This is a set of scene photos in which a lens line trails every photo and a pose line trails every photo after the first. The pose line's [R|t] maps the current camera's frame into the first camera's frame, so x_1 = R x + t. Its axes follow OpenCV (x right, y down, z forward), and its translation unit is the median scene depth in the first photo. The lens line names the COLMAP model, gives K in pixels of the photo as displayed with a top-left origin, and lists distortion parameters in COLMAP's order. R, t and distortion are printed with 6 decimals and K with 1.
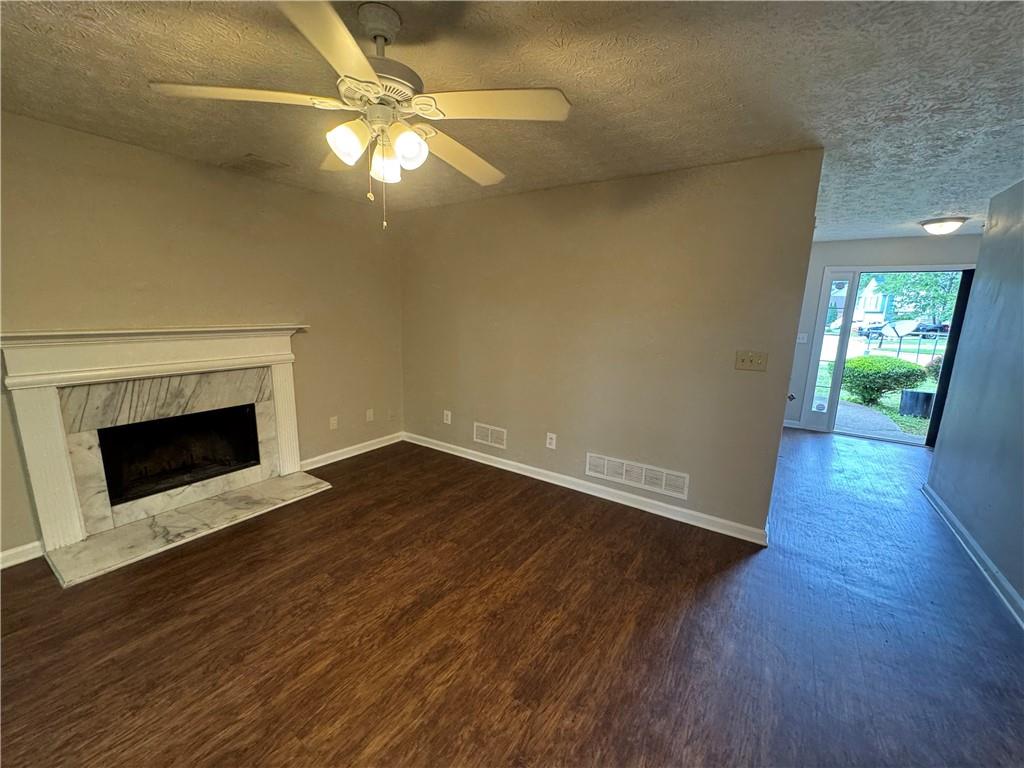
lens RADIAL K [[413.0, 0, 514.8], [0, 413.0, 382.2], [0, 0, 1]] dist [-0.000341, -0.000352]
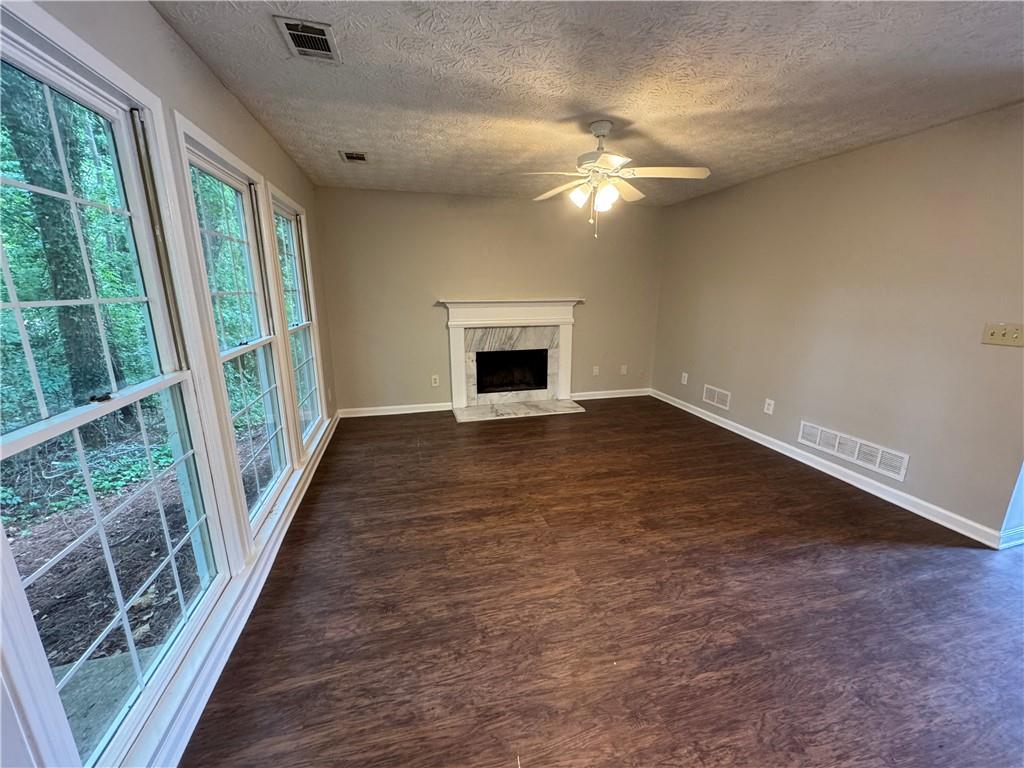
lens RADIAL K [[413.0, 0, 509.1], [0, 413.0, 384.1], [0, 0, 1]] dist [-0.000341, -0.000352]
pose [[0.747873, 0.130712, -0.650845, 0.327659], [-0.100480, 0.991416, 0.083651, 0.074529], [0.656193, 0.002837, 0.754588, -0.306321]]
